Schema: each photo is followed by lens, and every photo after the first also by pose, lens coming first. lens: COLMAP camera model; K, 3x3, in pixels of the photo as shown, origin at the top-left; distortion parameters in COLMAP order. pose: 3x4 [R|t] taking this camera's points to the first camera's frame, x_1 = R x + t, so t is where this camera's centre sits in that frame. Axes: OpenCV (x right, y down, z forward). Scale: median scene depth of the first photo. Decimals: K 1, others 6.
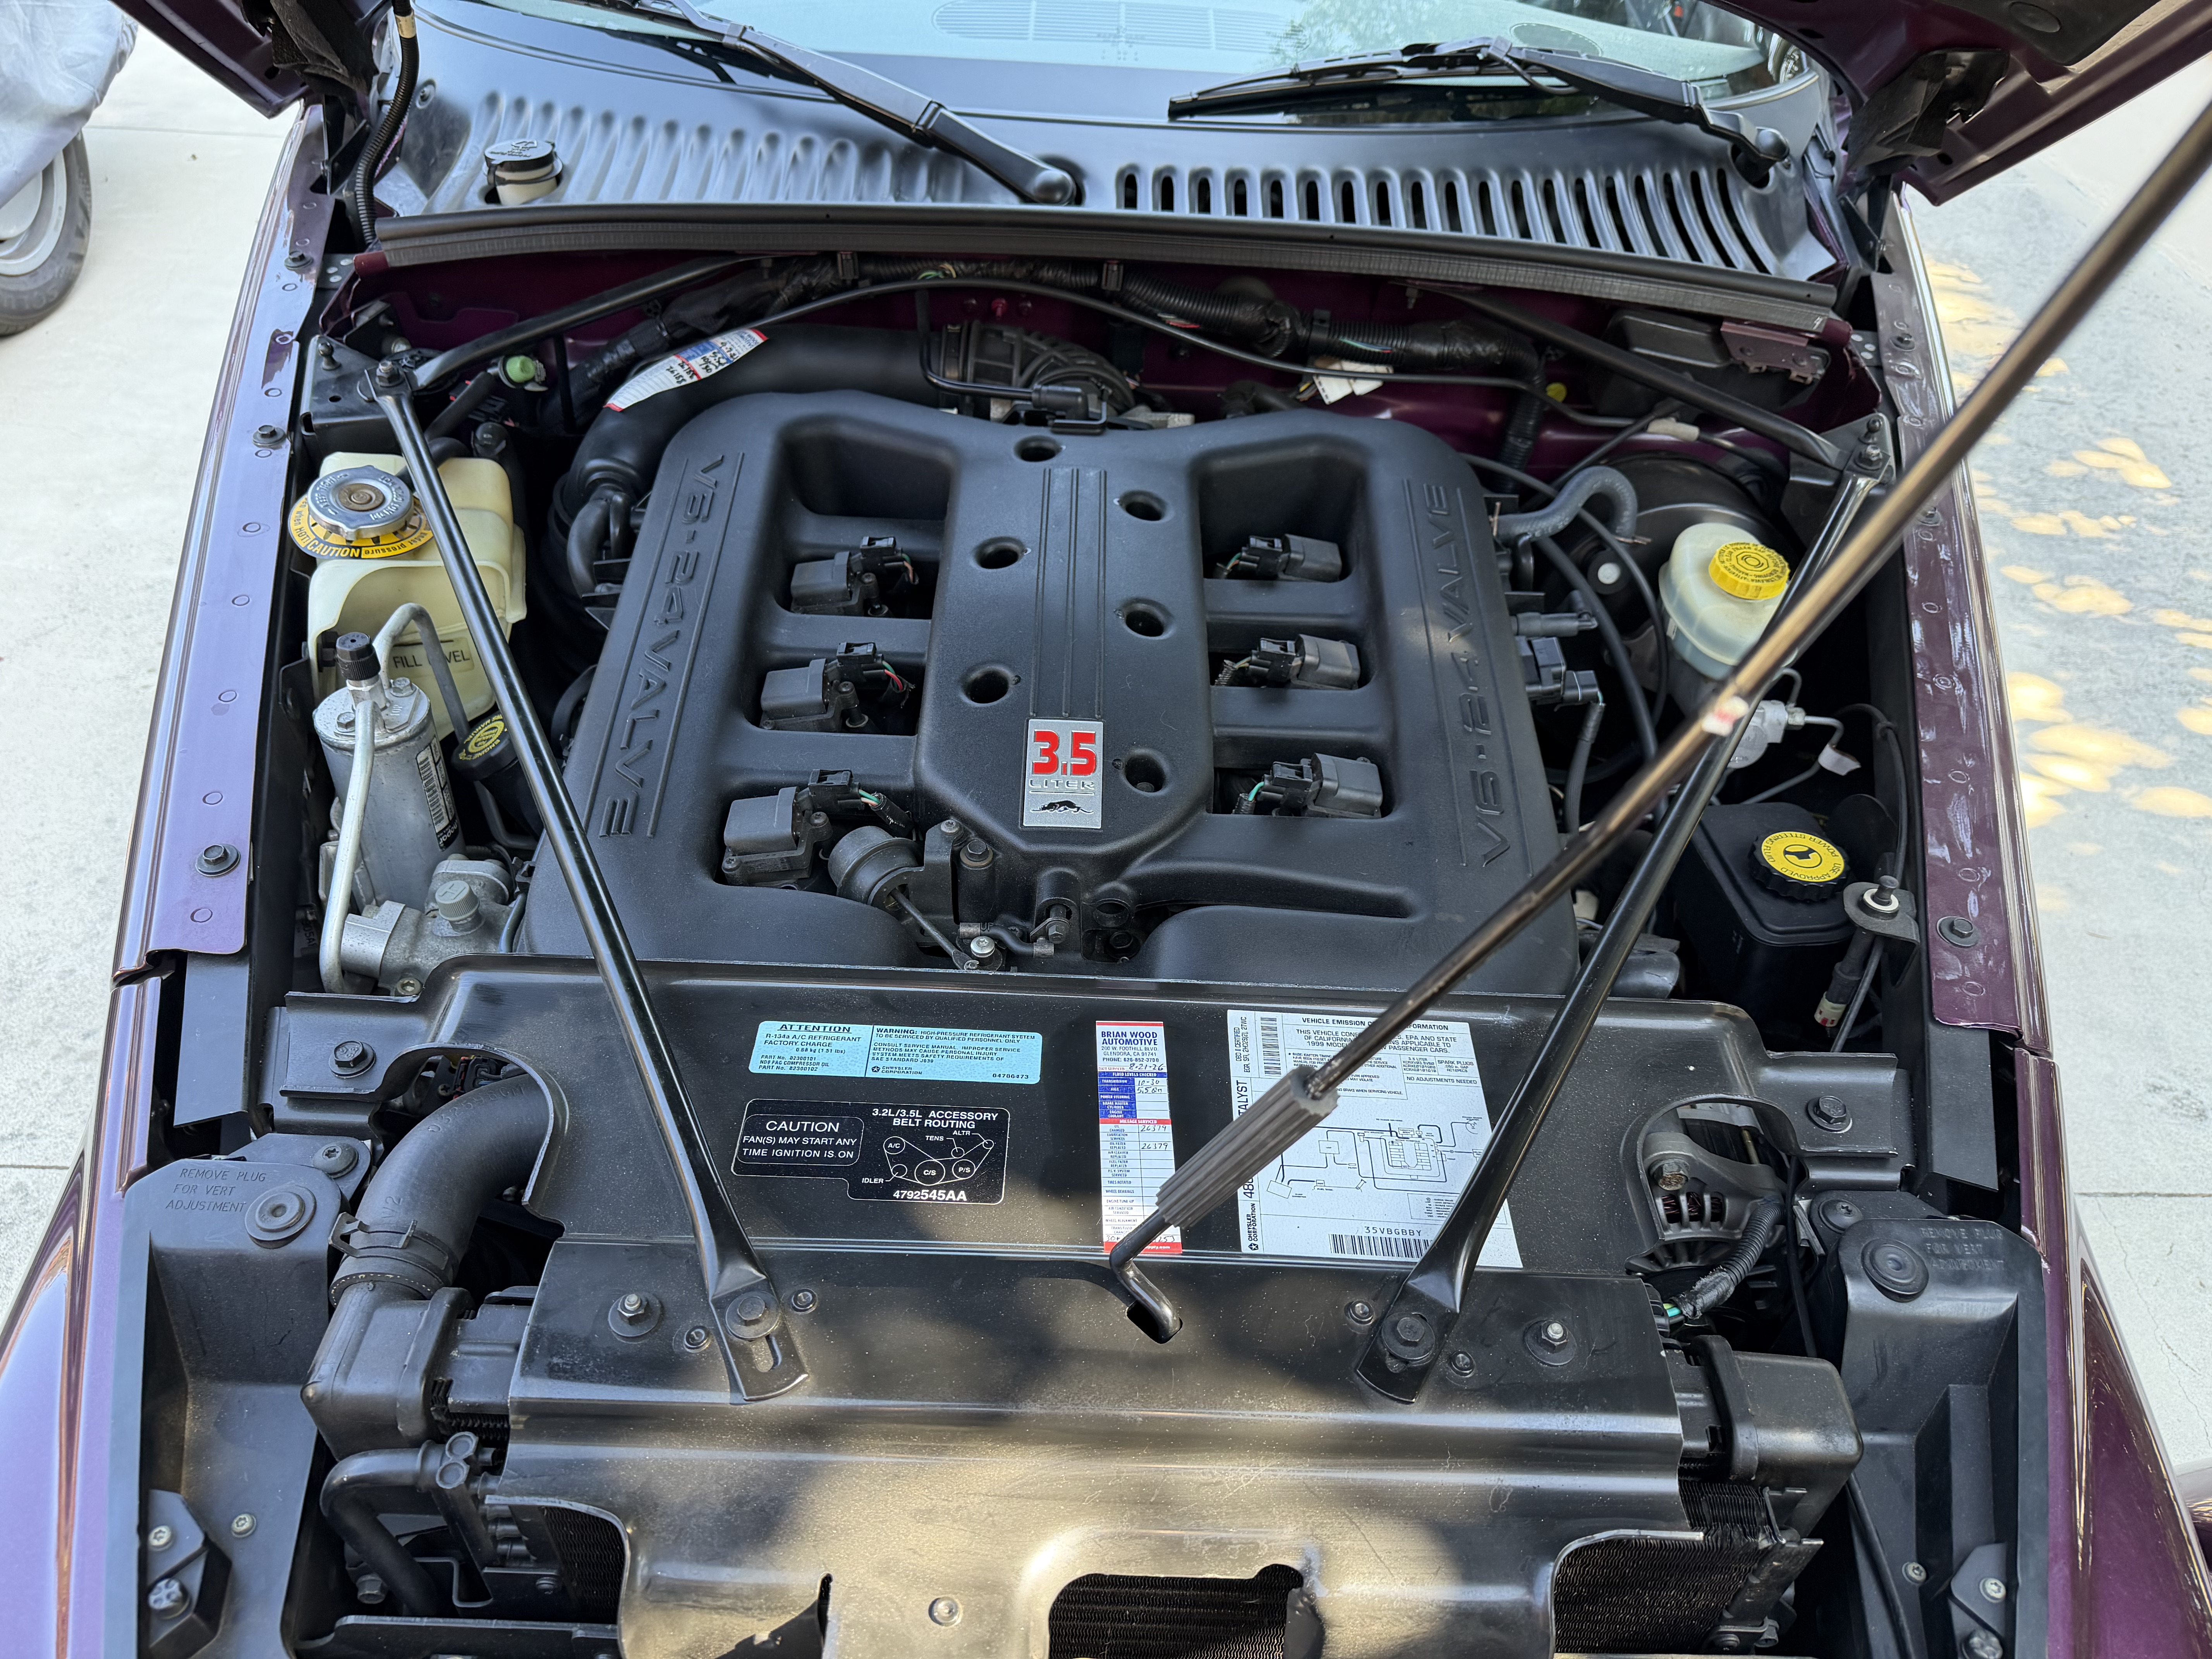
lens RADIAL K [[1550.6, 0, 1094.2], [0, 1550.6, 830.4], [0, 0, 1]] dist [0.023016, -0.021375]
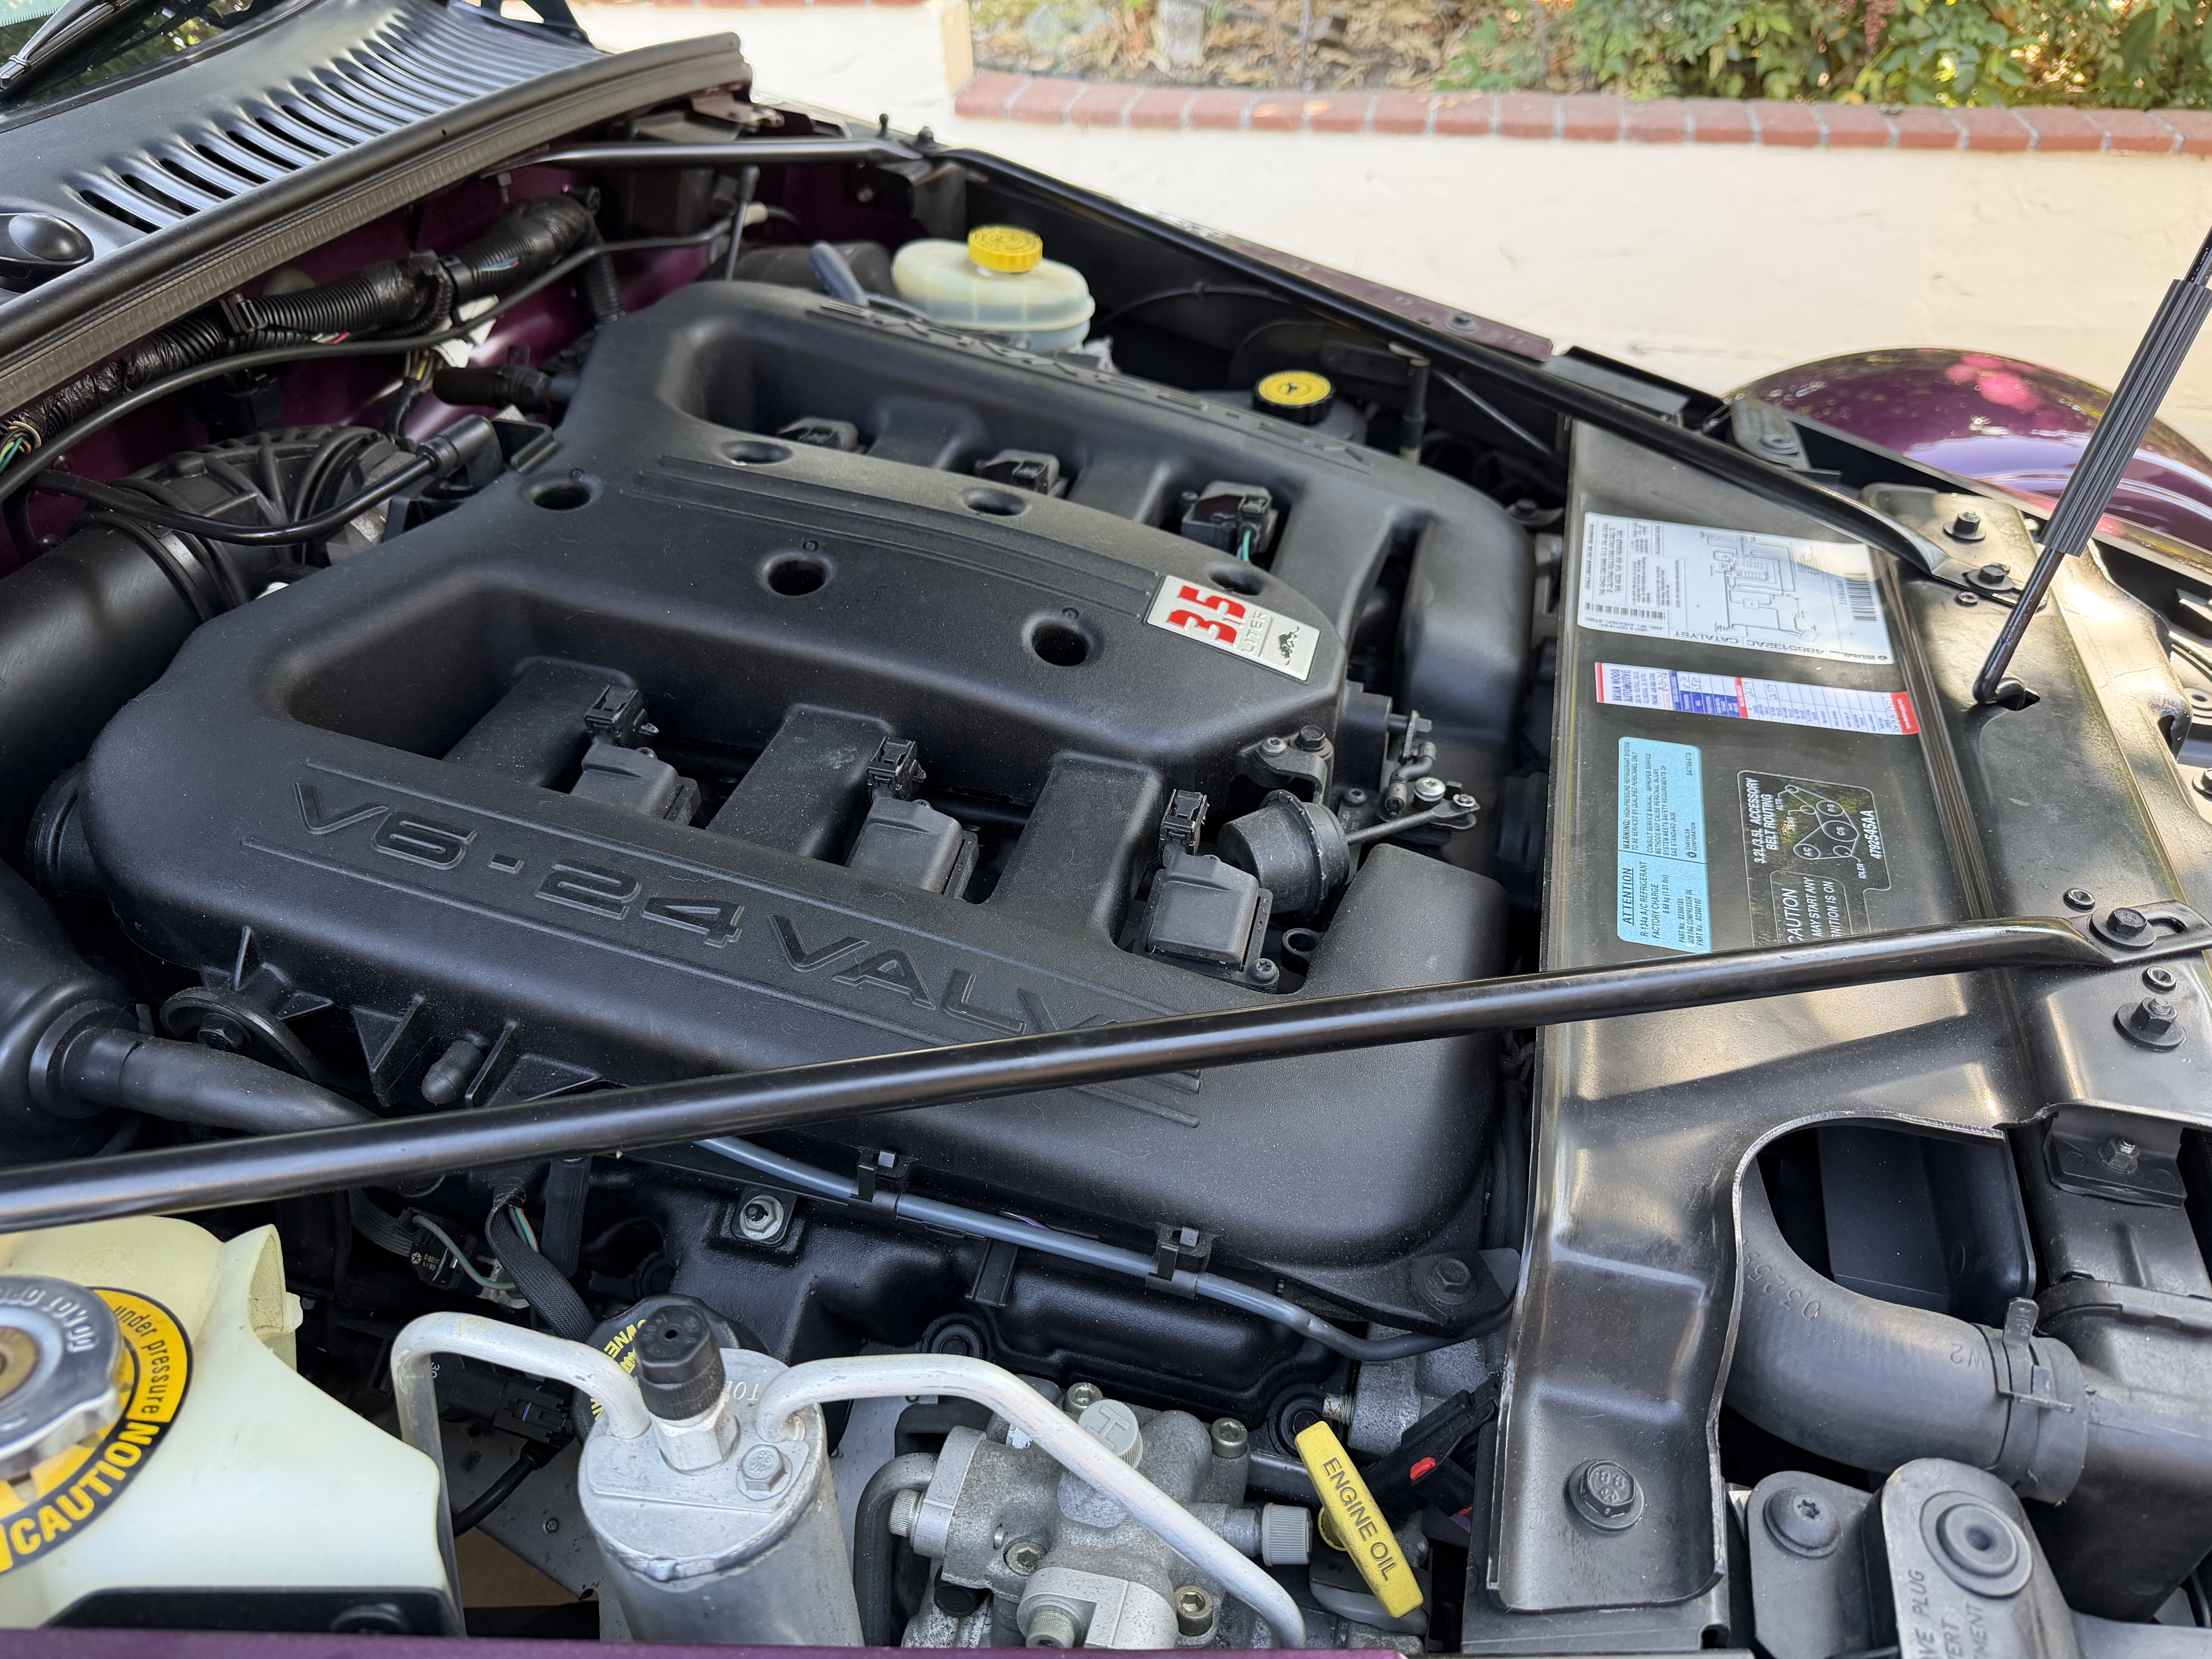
lens RADIAL K [[1501.6, 0, 1110.0], [0, 1501.6, 844.4], [0, 0, 1]] dist [-0.000569, -0.032647]
pose [[0.248929, -0.650599, 0.717465, -0.655748], [0.636325, 0.668328, 0.385265, -0.297085], [-0.730154, 0.360637, 0.580358, 0.627850]]
